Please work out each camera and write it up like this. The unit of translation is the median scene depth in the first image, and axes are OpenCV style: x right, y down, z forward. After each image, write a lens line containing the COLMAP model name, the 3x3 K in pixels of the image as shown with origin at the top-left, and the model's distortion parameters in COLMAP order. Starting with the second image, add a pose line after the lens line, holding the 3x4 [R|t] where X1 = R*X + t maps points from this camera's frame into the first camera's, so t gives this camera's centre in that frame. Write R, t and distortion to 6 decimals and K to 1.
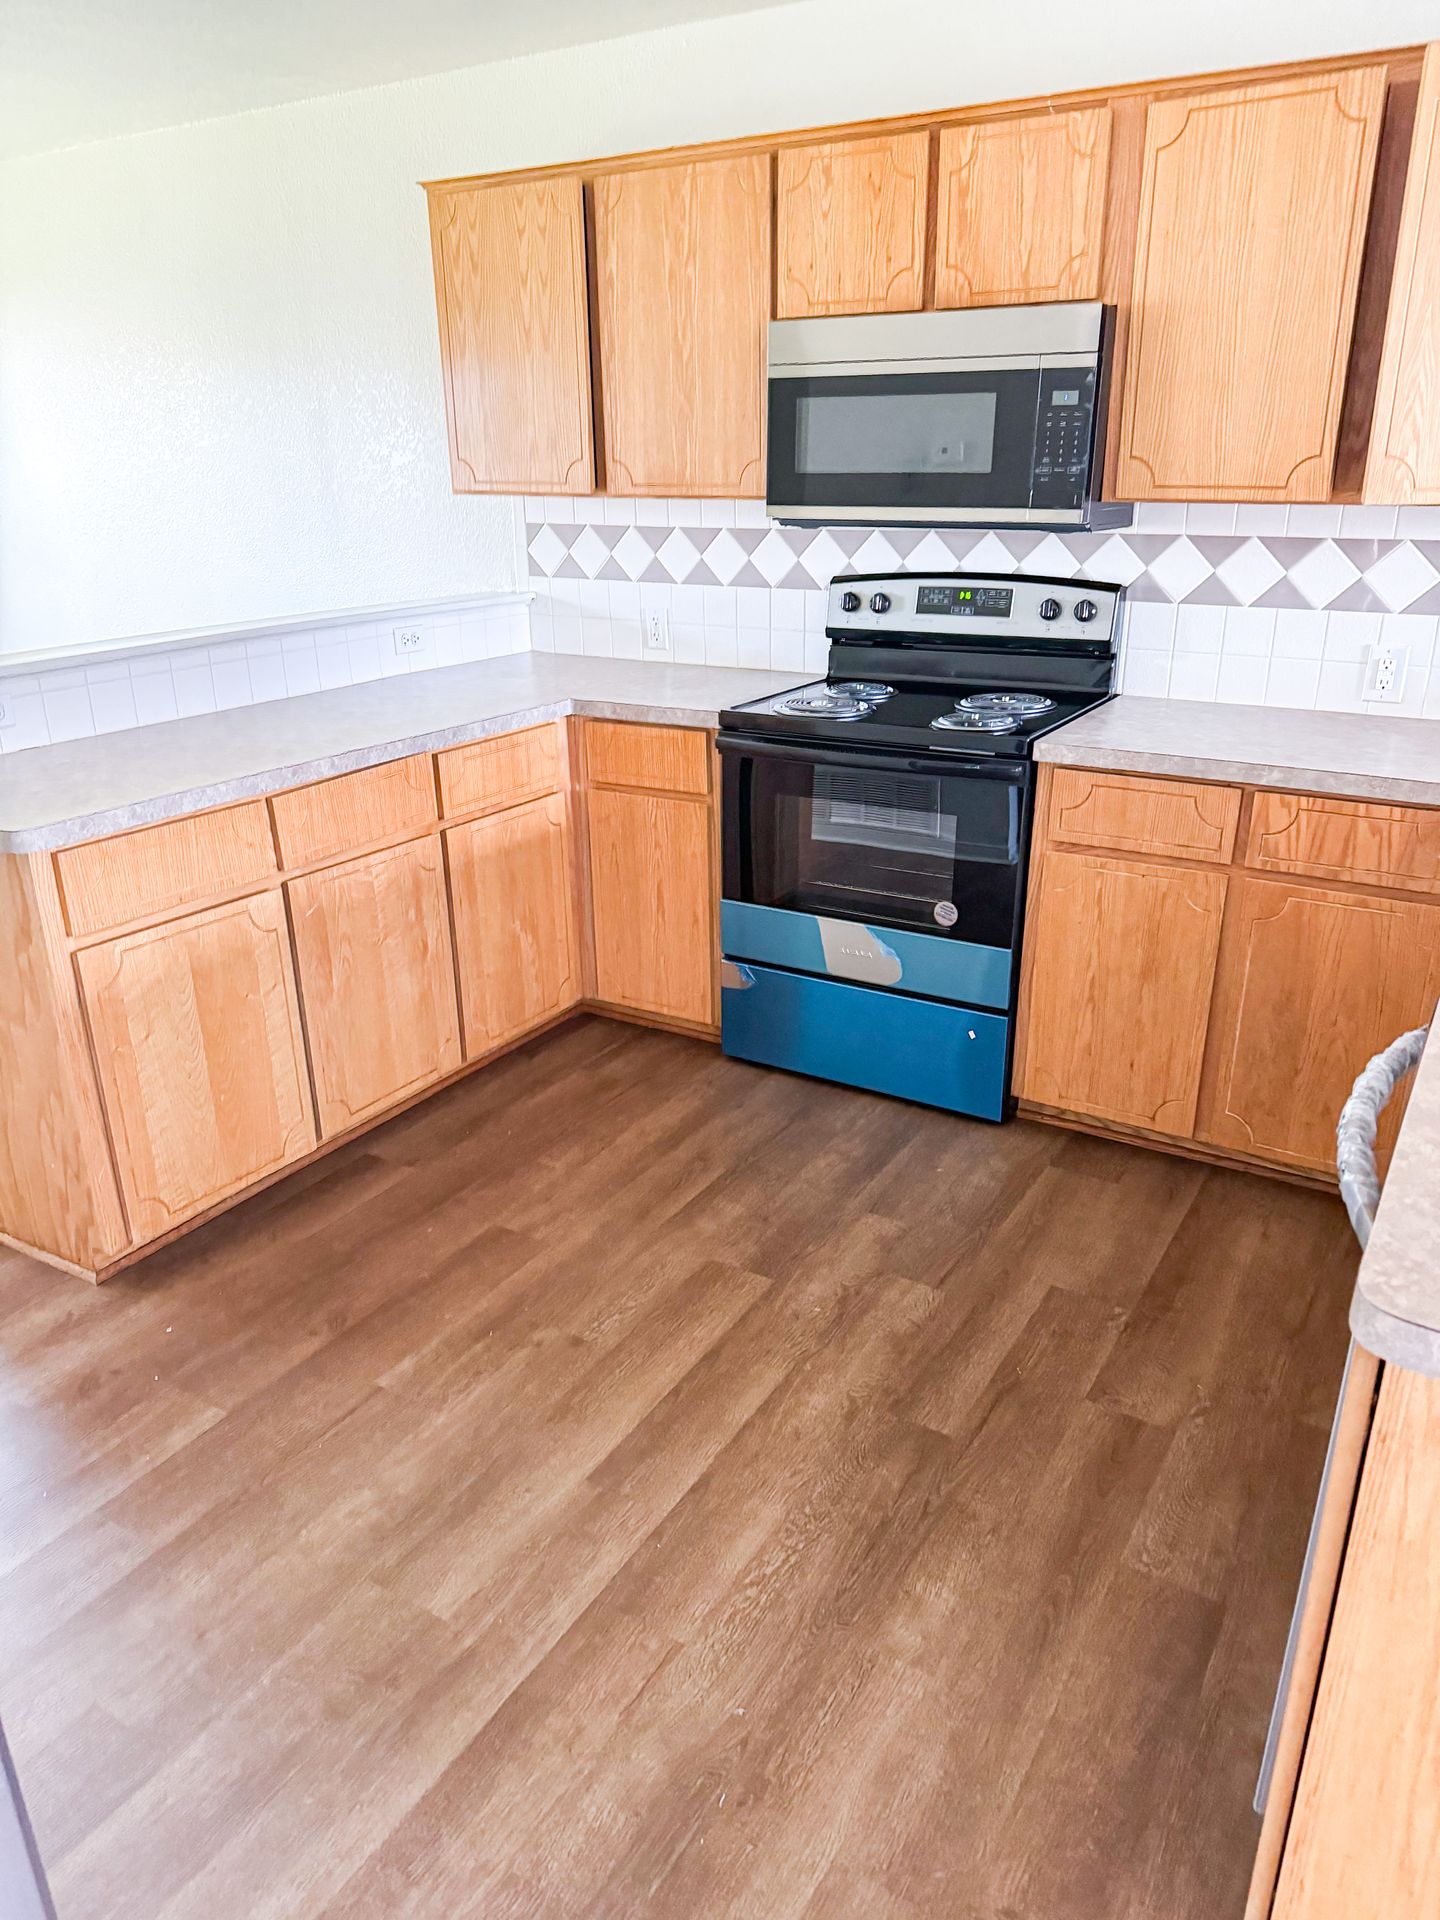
lens RADIAL K [[1356.4, 0, 720.9], [0, 1356.4, 962.3], [0, 0, 1]] dist [0.006291, -0.001927]
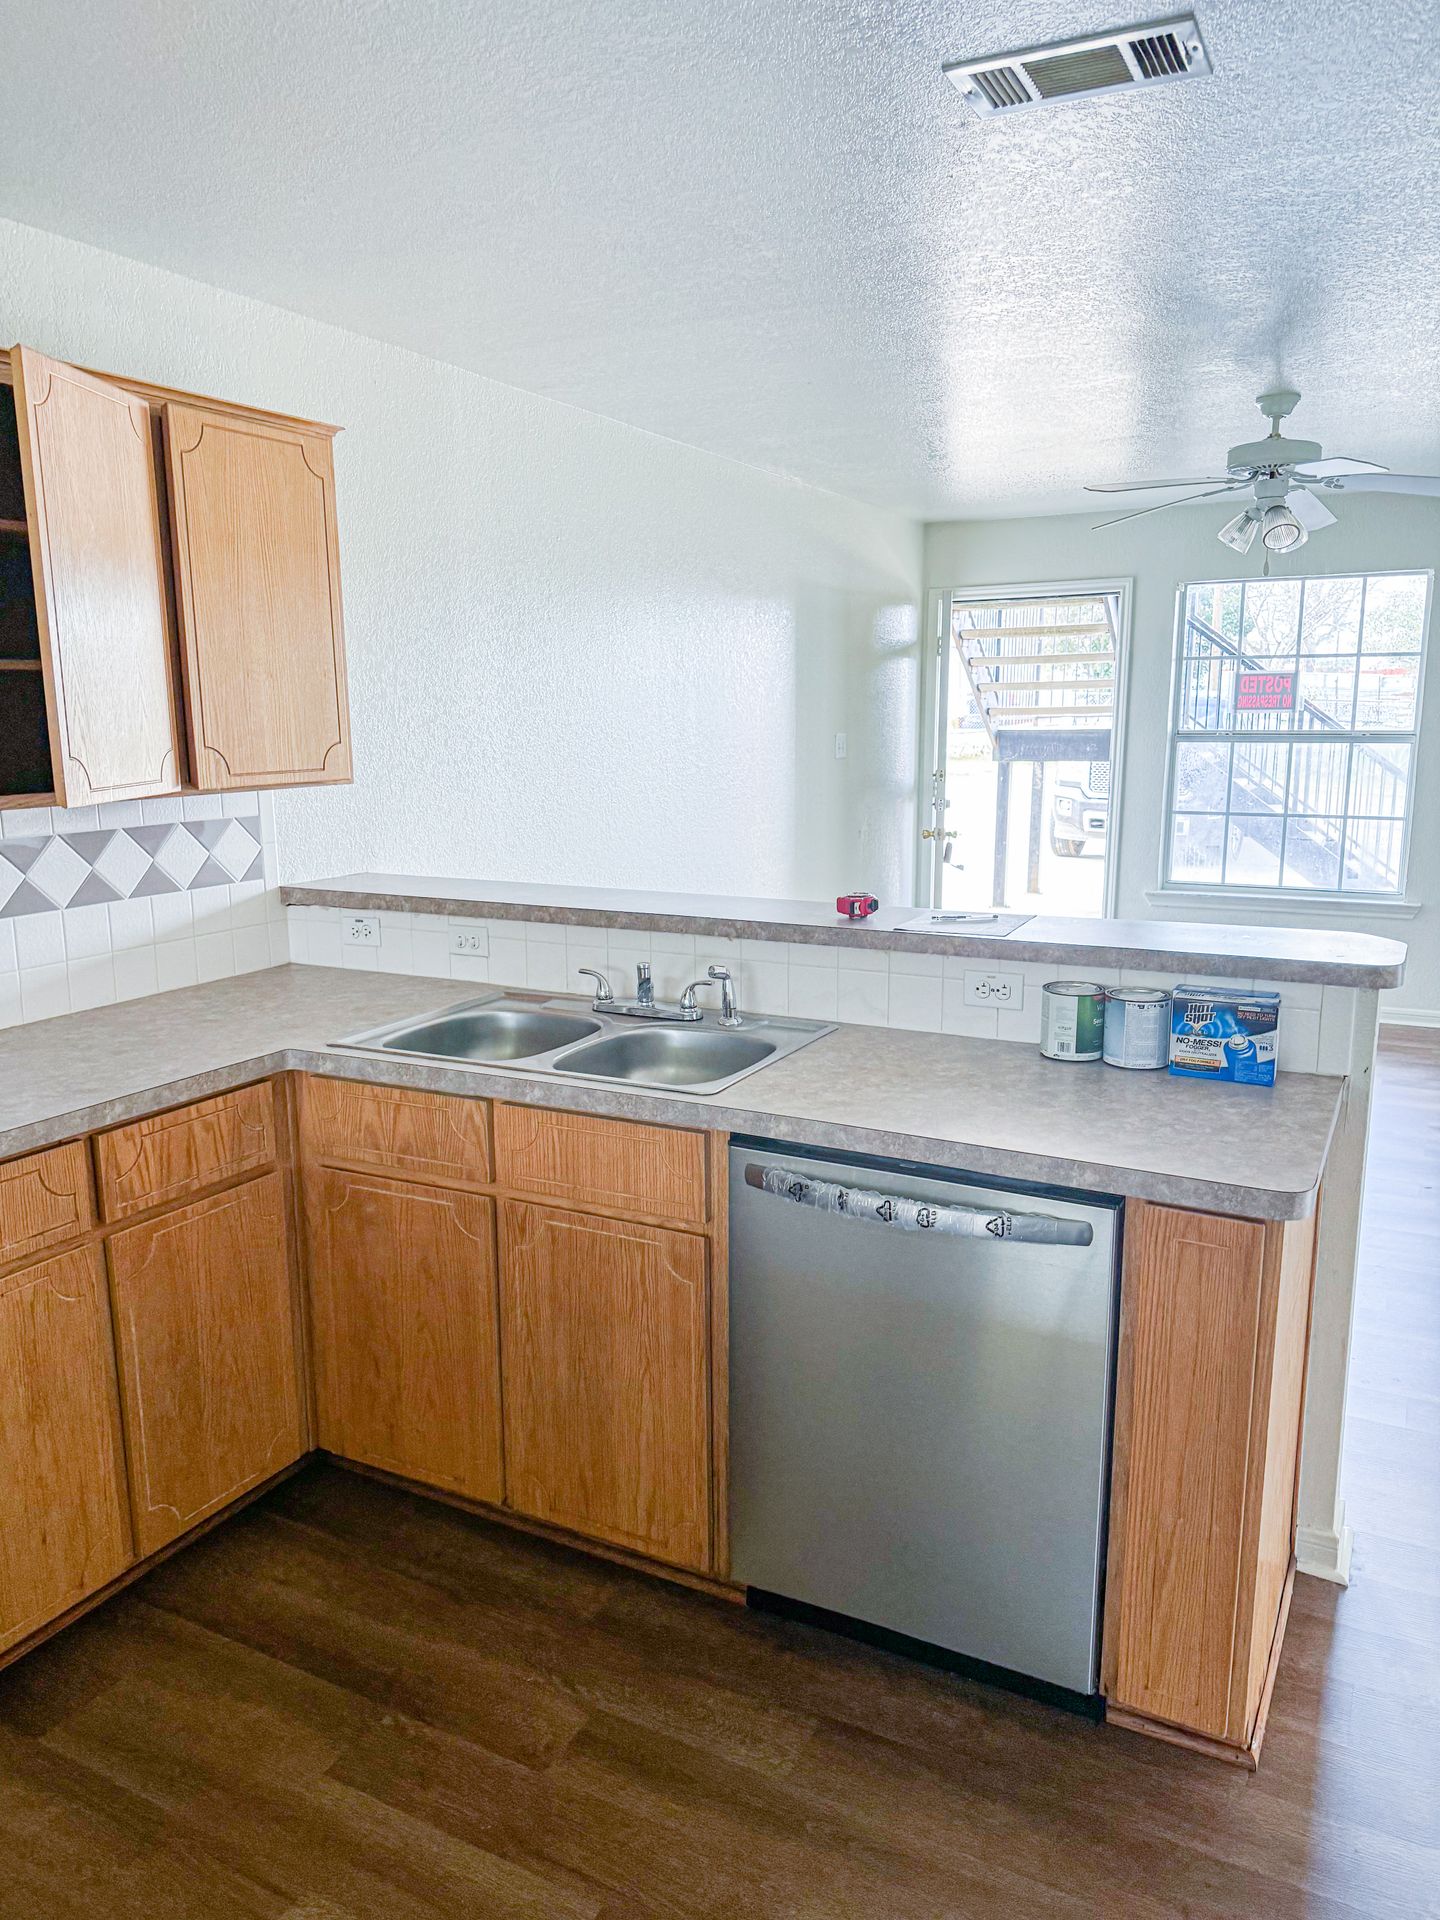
lens RADIAL K [[1356.4, 0, 721.7], [0, 1356.4, 965.3], [0, 0, 1]] dist [0.006291, -0.001927]
pose [[-0.063721, -0.177369, 0.982079, -0.449449], [0.361279, 0.913232, 0.188376, -0.246492], [-0.930278, 0.366808, 0.005888, 0.608258]]
